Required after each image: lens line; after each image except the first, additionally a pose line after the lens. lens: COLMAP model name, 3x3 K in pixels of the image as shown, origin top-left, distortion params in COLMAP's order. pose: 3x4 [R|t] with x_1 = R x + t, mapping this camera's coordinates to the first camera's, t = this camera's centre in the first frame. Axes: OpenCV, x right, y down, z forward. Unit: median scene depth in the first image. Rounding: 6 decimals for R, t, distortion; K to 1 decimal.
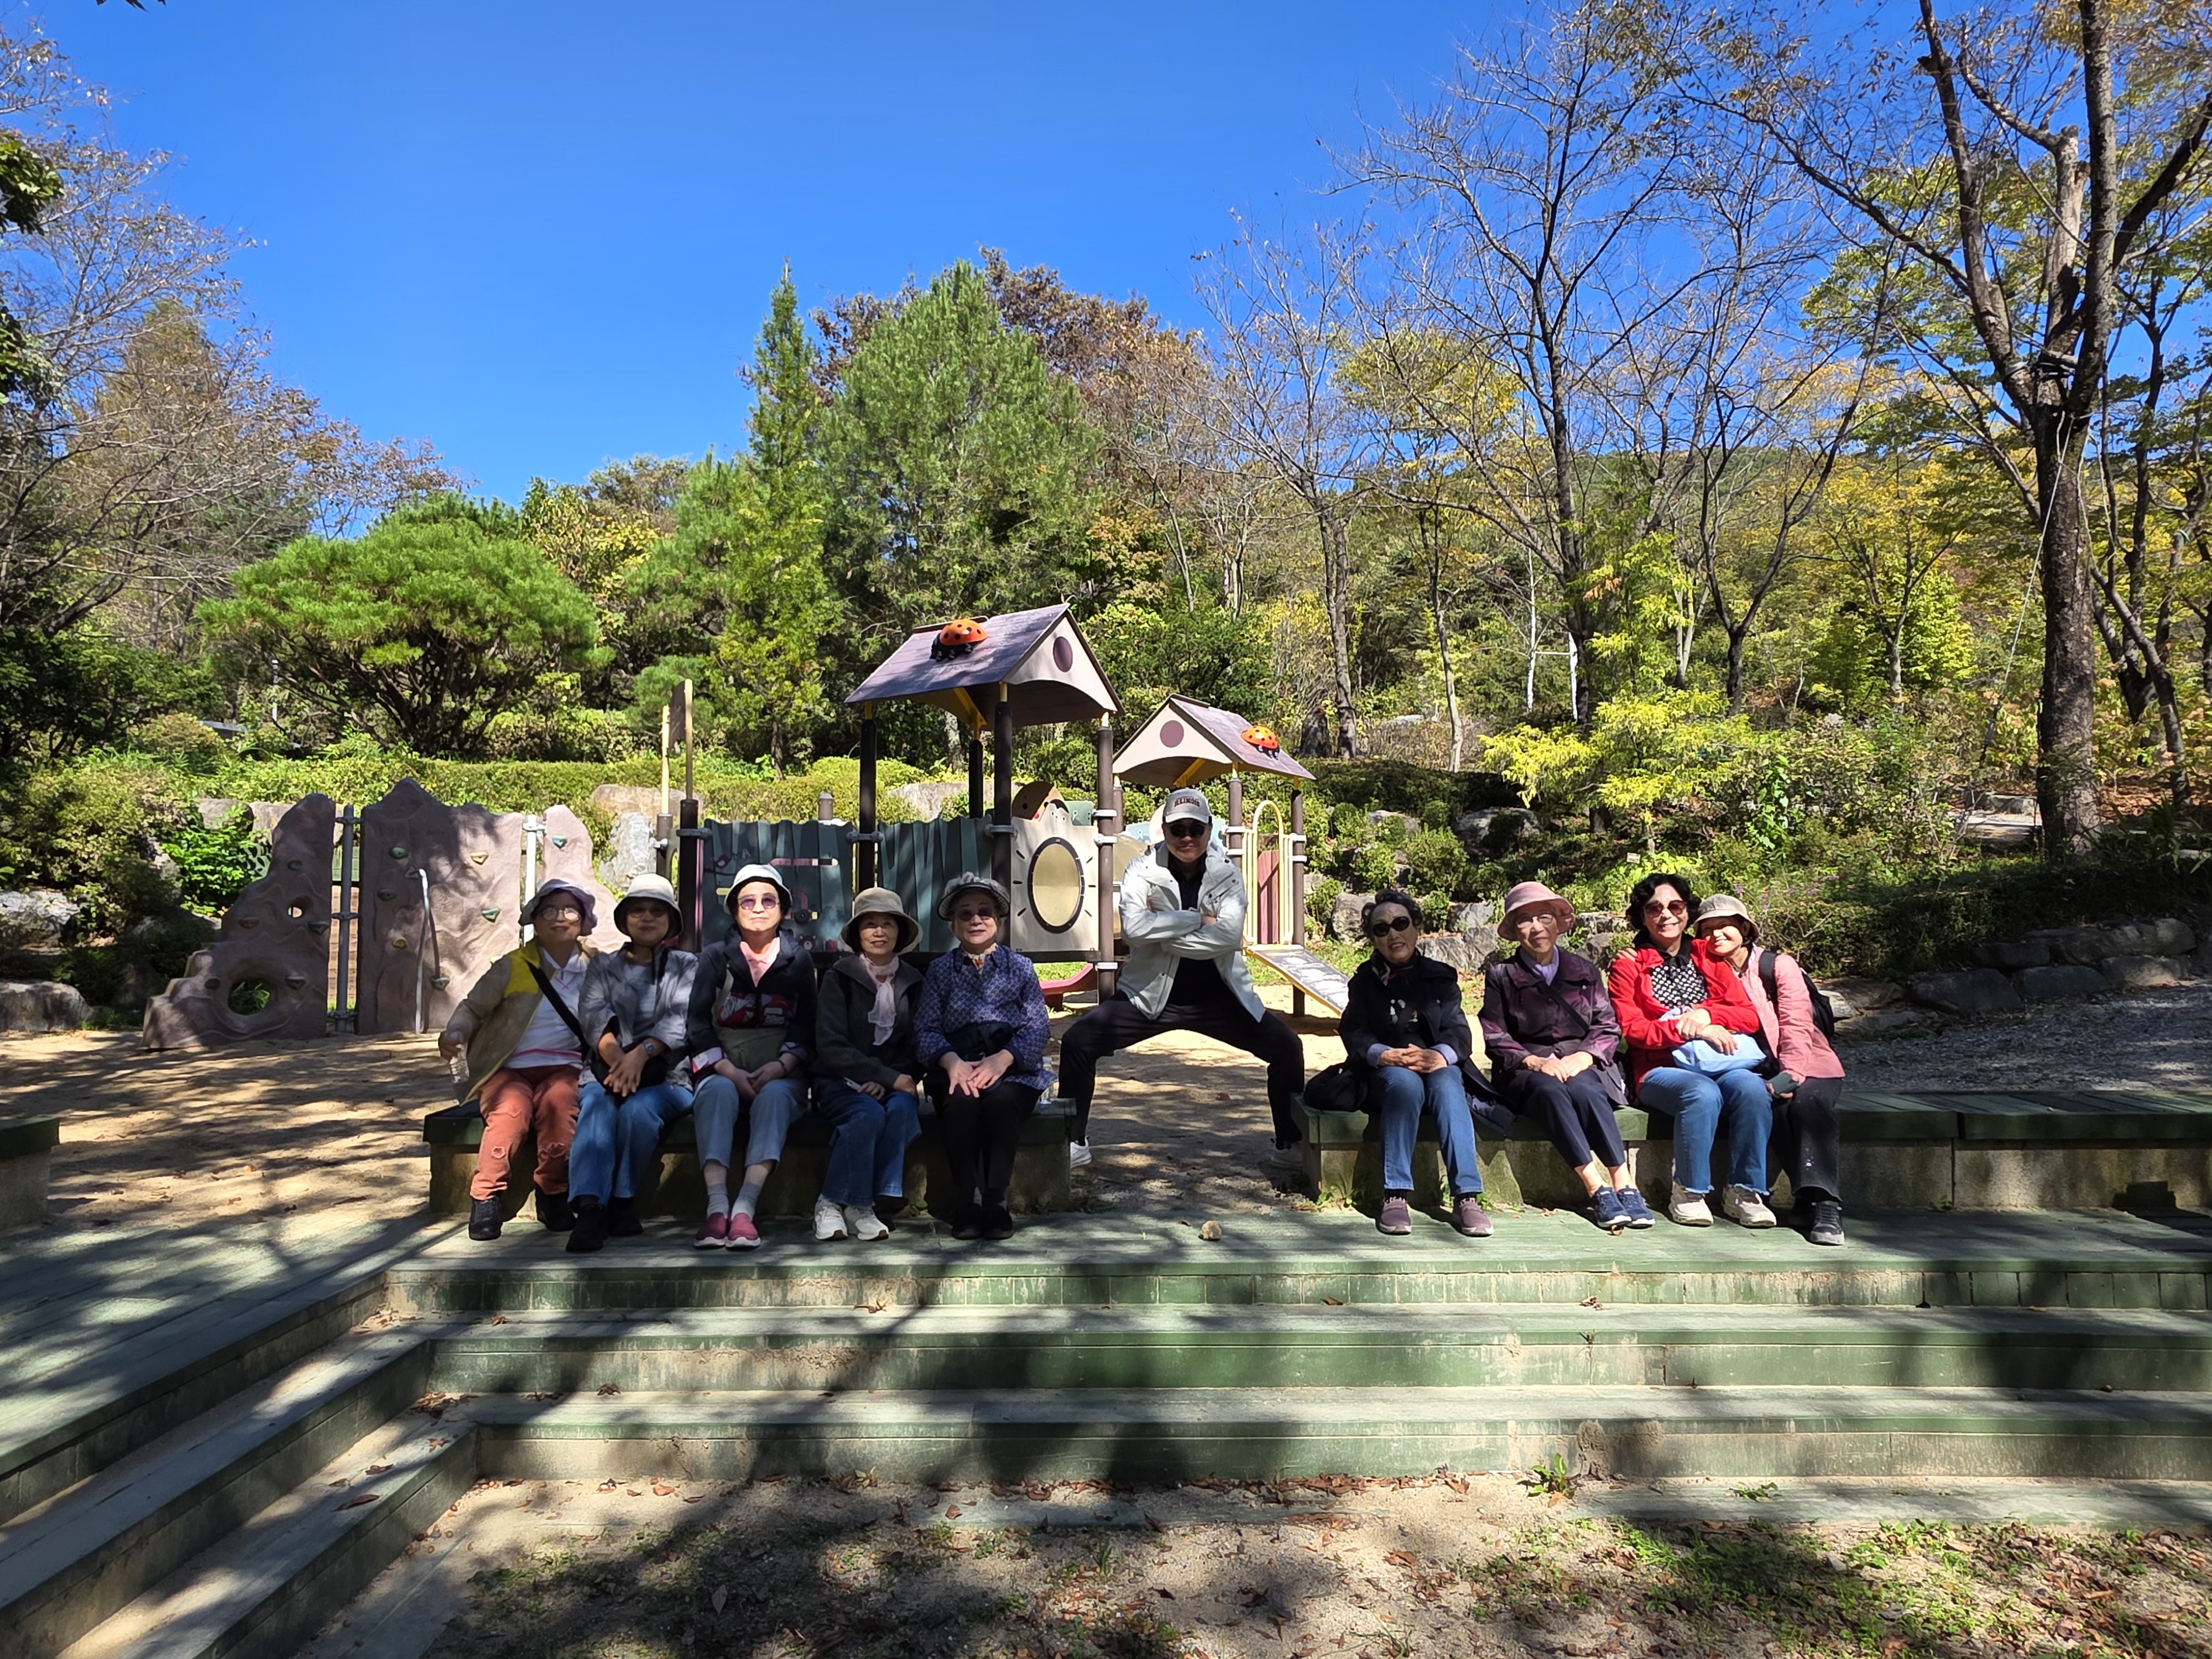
lens RADIAL K [[1249.0, 0, 1068.9], [0, 1249.0, 839.7], [0, 0, 1]] dist [-0.020753, -0.000935]
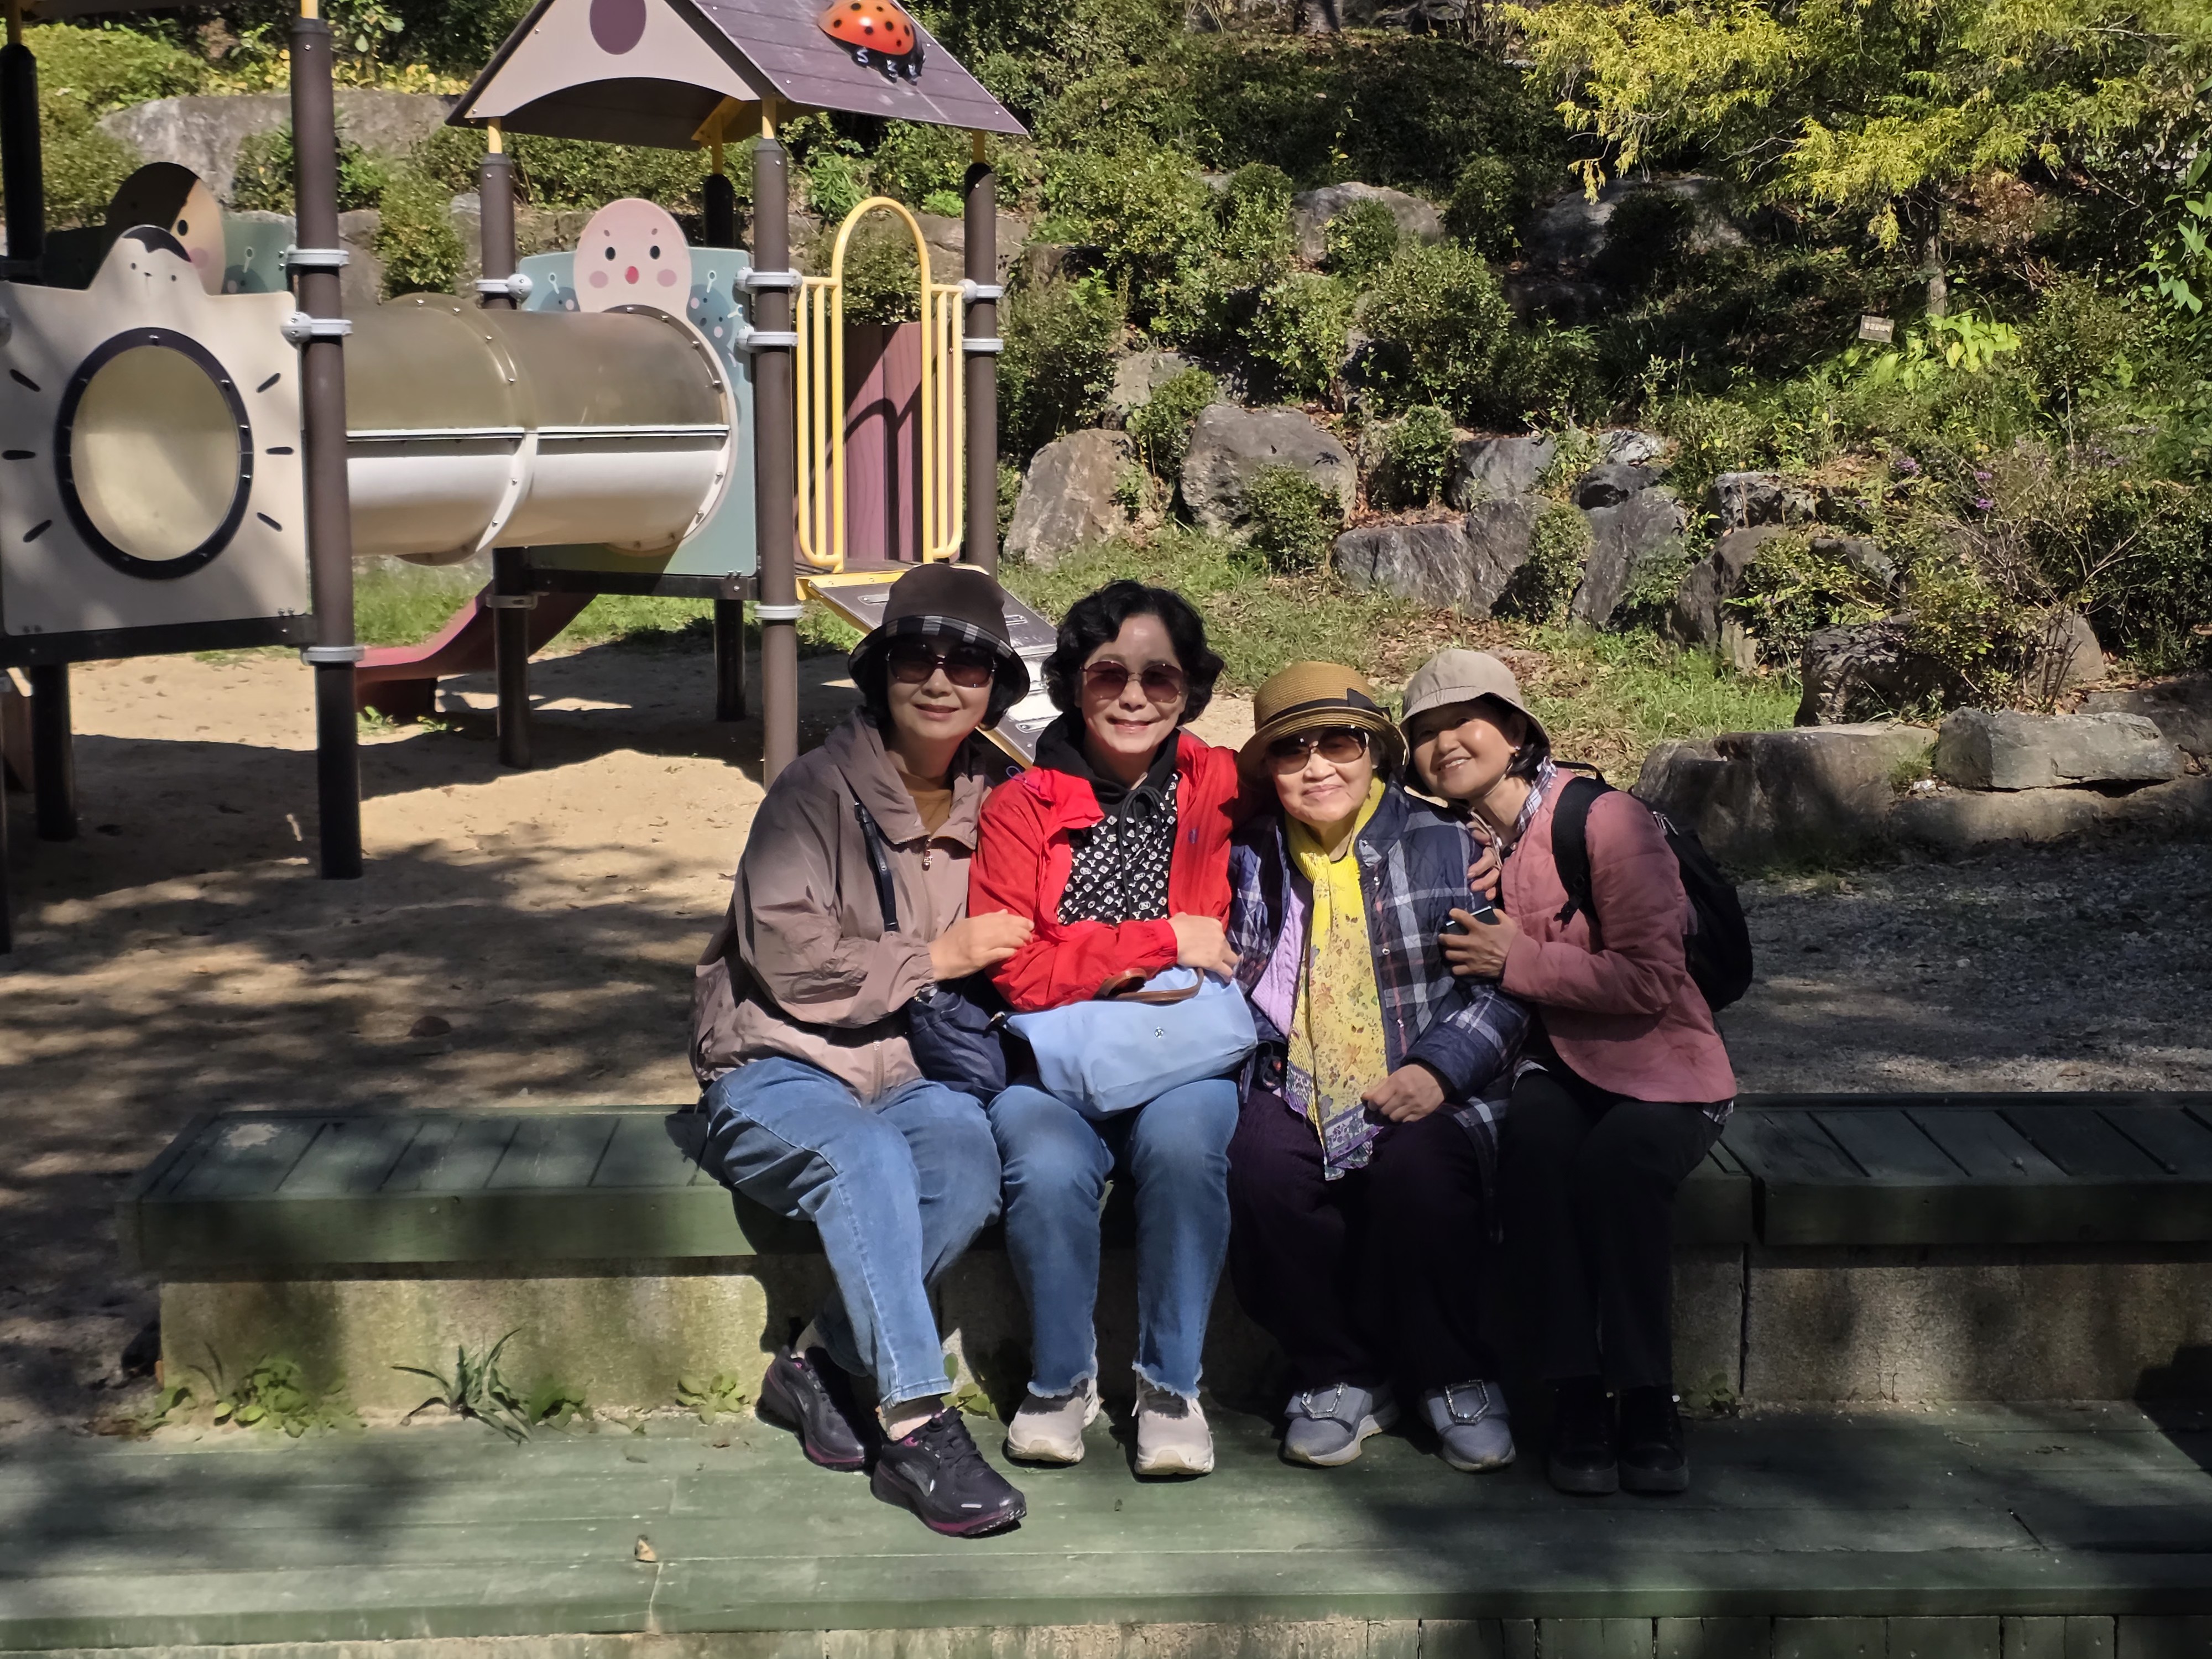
lens RADIAL K [[3048.9, 0, 1106.0], [0, 3048.9, 829.5], [0, 0, 1]] dist [0.211438, -0.676761]
pose [[0.998932, -0.008806, 0.045365, 0.189546], [-0.000928, 0.977656, 0.210211, -0.041166], [-0.046202, -0.210028, 0.976603, 0.022632]]
